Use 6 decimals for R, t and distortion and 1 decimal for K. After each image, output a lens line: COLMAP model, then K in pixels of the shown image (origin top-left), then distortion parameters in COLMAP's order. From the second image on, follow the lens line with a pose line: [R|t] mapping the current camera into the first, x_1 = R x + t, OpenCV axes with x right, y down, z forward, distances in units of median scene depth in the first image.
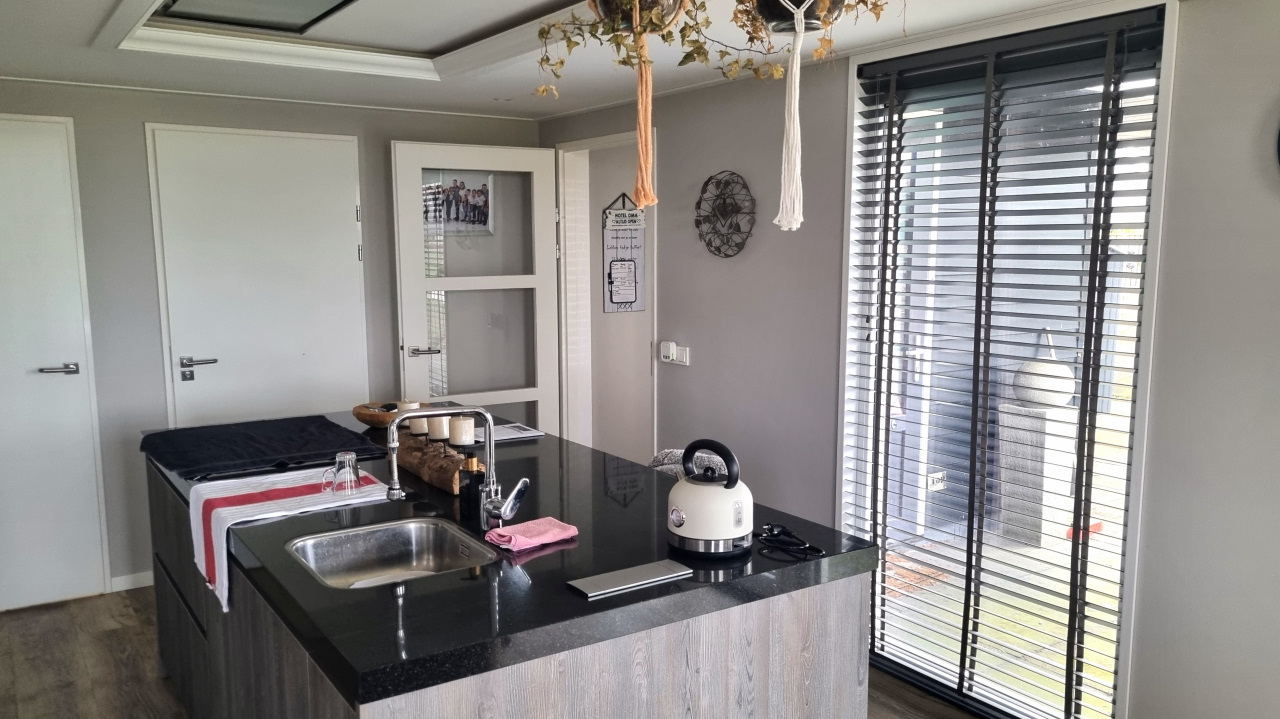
lens RADIAL K [[990.8, 0, 644.0], [0, 990.8, 381.2], [0, 0, 1]] dist [0.051756, -0.000630]
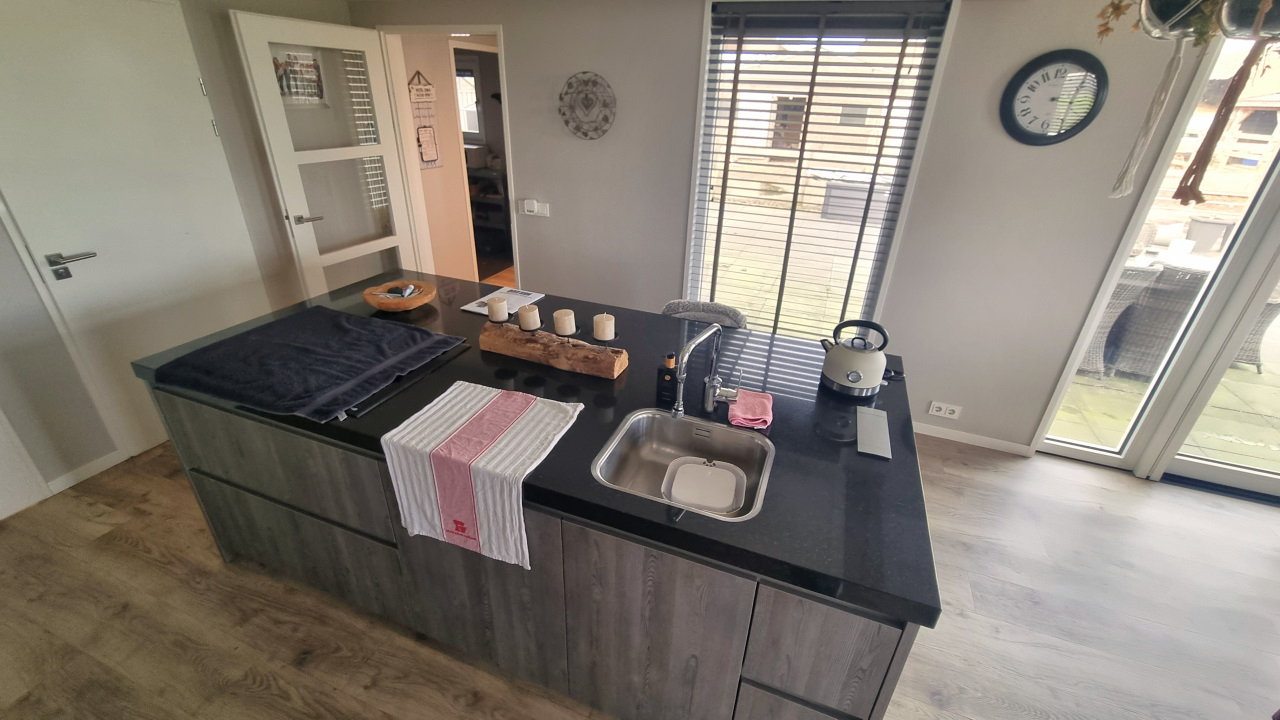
lens RADIAL K [[528.4, 0, 643.9], [0, 528.4, 349.3], [0, 0, 1]] dist [-0.000976, -0.000464]
pose [[0.815778, -0.223407, 0.533475, -0.316365], [0.042575, 0.943079, 0.329833, -0.087783], [-0.576796, -0.246358, 0.778854, 0.296719]]
